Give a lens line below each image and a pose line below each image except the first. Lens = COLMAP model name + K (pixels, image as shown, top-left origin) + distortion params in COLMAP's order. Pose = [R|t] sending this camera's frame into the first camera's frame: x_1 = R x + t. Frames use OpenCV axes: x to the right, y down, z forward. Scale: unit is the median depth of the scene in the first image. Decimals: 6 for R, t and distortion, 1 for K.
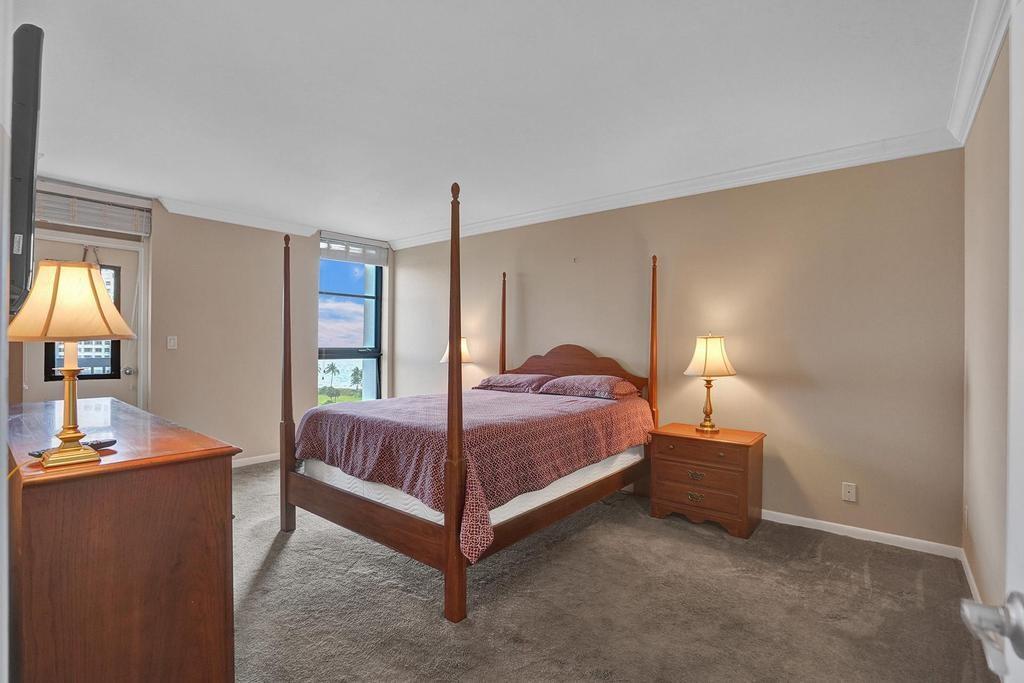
lens RADIAL K [[479.2, 0, 507.4], [0, 479.2, 344.8], [0, 0, 1]] dist [-0.056498, 0.022535]
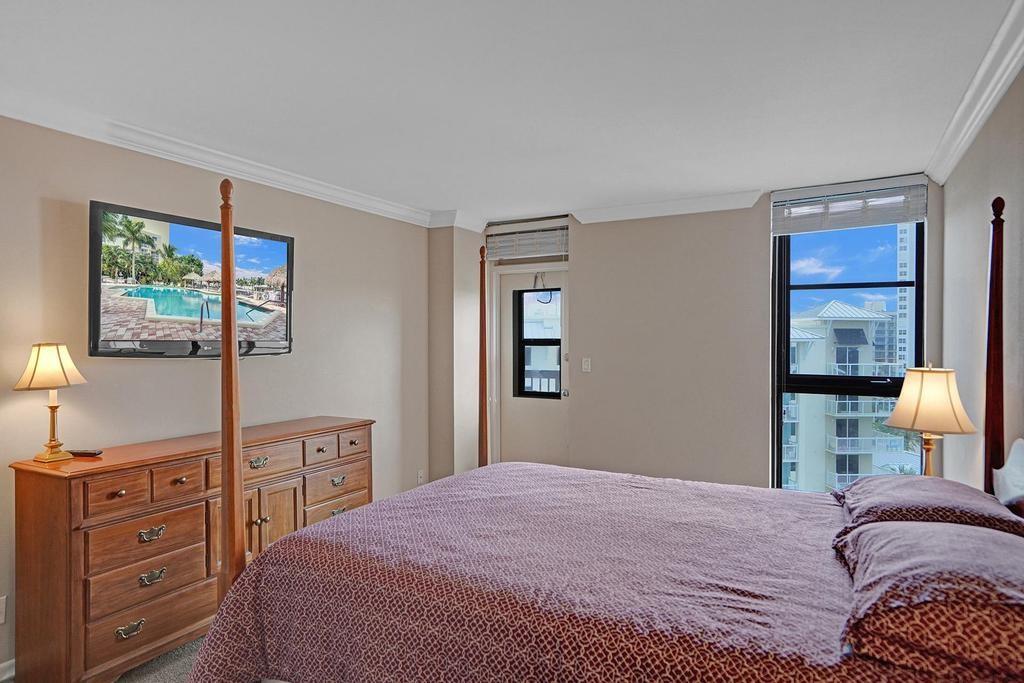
lens RADIAL K [[612.9, 0, 512.0], [0, 612.9, 341.5], [0, 0, 1]] dist [-0.048191, -0.000126]
pose [[0.194348, -0.007232, -0.980906, 0.446183], [0.003649, 0.999971, -0.006650, -0.045363], [0.980926, -0.002287, 0.194369, 0.643069]]
